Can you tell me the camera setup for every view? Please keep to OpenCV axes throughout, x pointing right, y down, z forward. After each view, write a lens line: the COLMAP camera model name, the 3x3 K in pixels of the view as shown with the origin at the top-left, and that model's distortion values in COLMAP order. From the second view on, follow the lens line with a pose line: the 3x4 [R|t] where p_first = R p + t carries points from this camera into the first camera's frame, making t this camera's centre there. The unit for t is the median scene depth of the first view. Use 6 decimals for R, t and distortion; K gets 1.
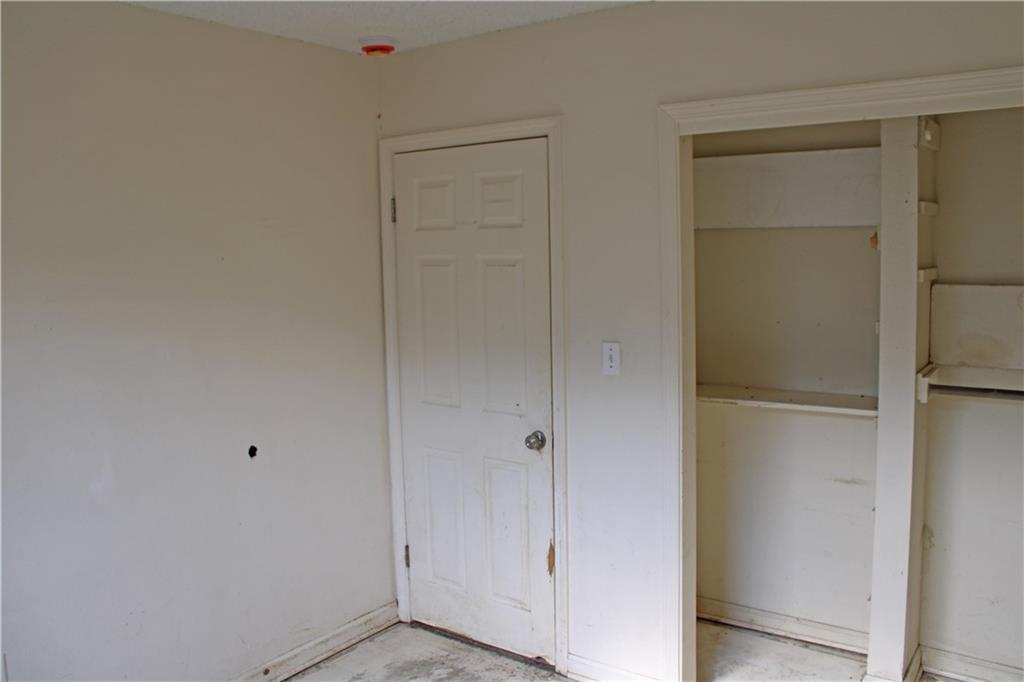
lens RADIAL K [[855.5, 0, 512.0], [0, 855.5, 341.0], [0, 0, 1]] dist [-0.086095, 0.003096]
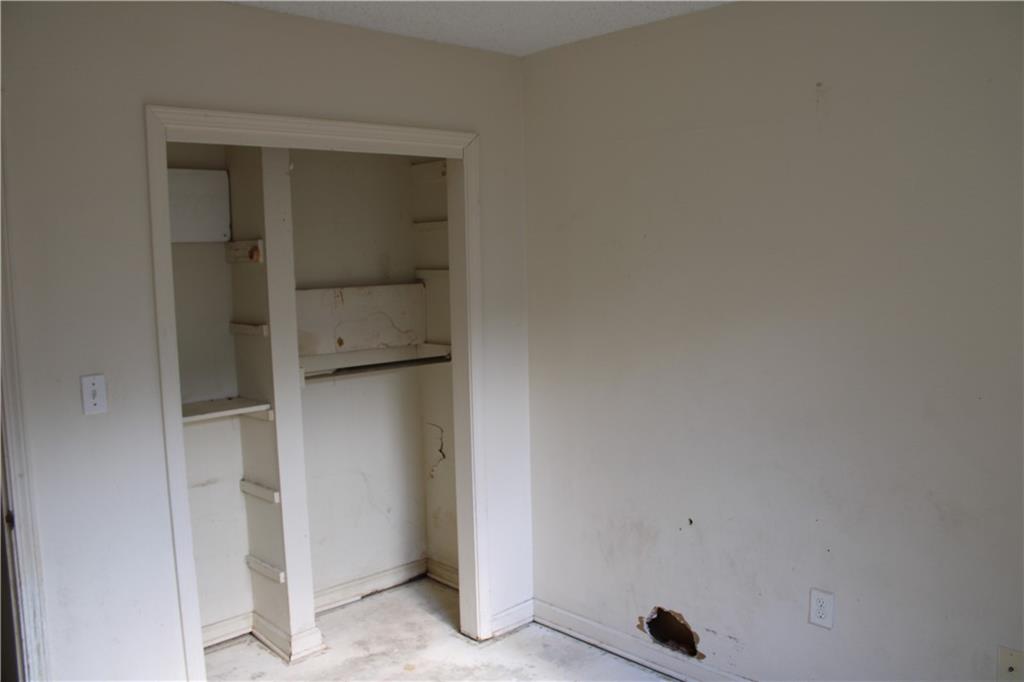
lens RADIAL K [[855.5, 0, 512.0], [0, 855.5, 341.0], [0, 0, 1]] dist [-0.086095, 0.003096]
pose [[0.223821, -0.091428, 0.970332, -0.588857], [0.126884, 0.989851, 0.064000, -0.032523], [-0.966336, 0.108795, 0.233150, 0.407805]]
